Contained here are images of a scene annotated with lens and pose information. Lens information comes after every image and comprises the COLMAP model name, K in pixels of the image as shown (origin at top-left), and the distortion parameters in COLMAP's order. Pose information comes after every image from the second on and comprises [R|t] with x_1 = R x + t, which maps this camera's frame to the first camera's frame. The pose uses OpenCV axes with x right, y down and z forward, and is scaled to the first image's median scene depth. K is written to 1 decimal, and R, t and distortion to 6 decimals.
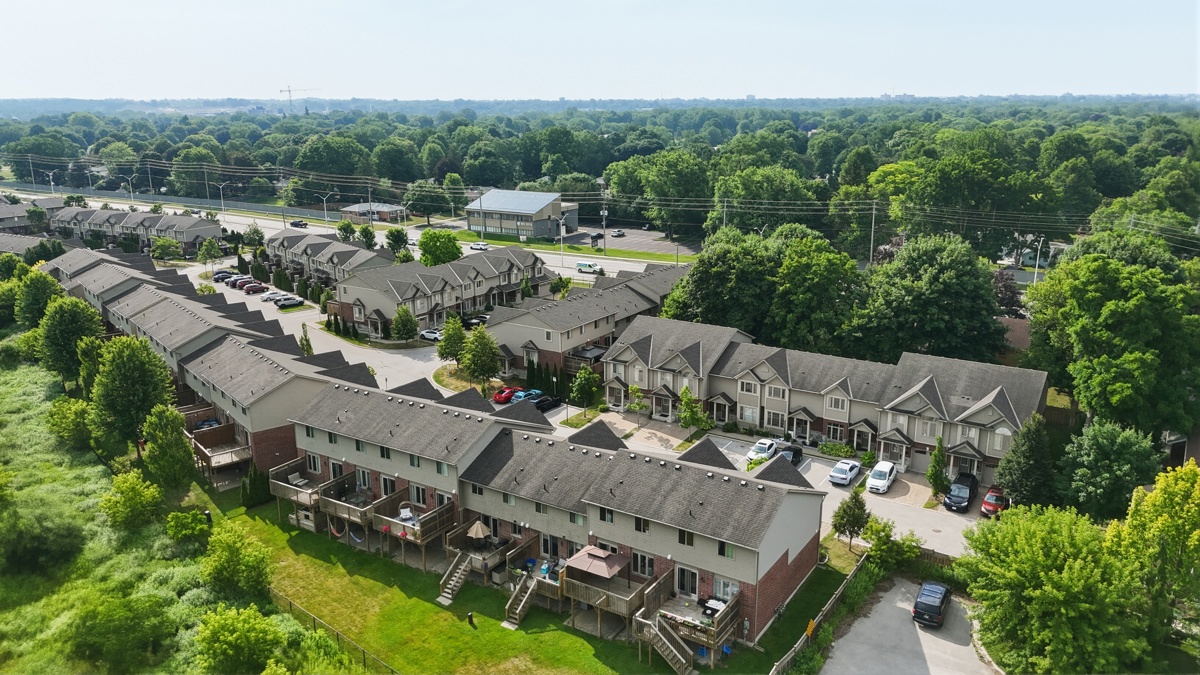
lens RADIAL K [[892.1, 0, 604.8], [0, 892.1, 339.0], [0, 0, 1]] dist [0.050890, -0.001646]
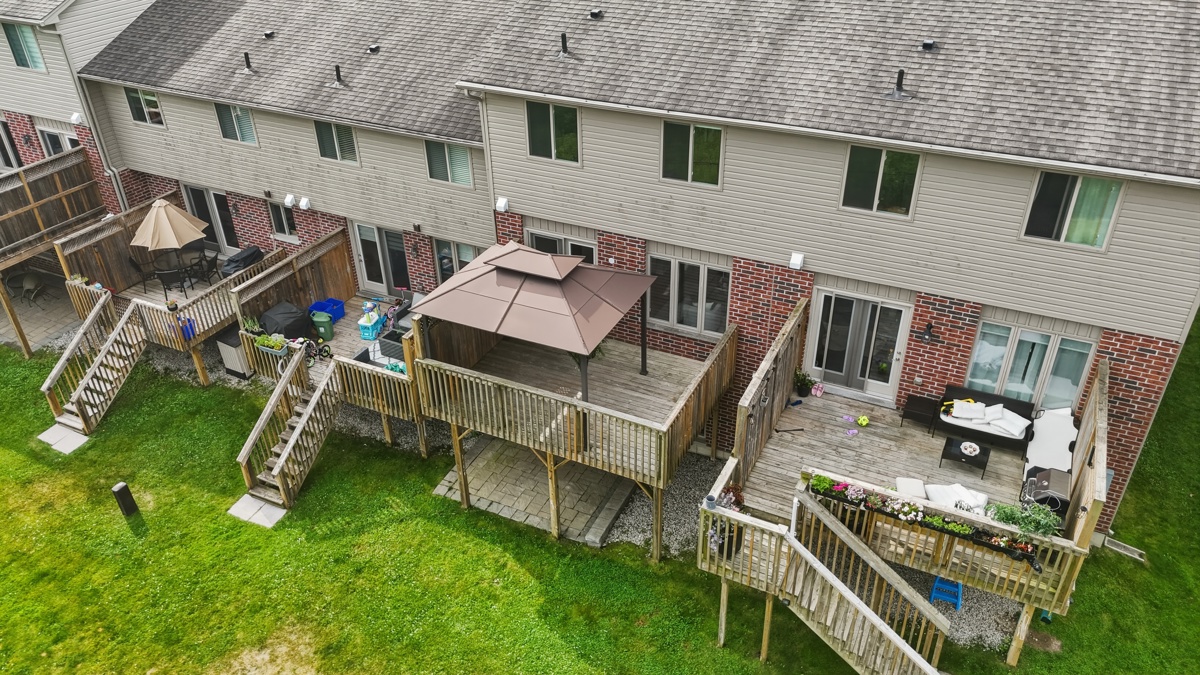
lens RADIAL K [[892.1, 0, 602.8], [0, 892.1, 339.8], [0, 0, 1]] dist [0.050890, -0.001646]
pose [[0.993035, -0.069661, 0.095022, -0.013547], [0.038820, 0.954908, 0.294352, 0.175700], [-0.111242, -0.288613, 0.950961, 0.706901]]
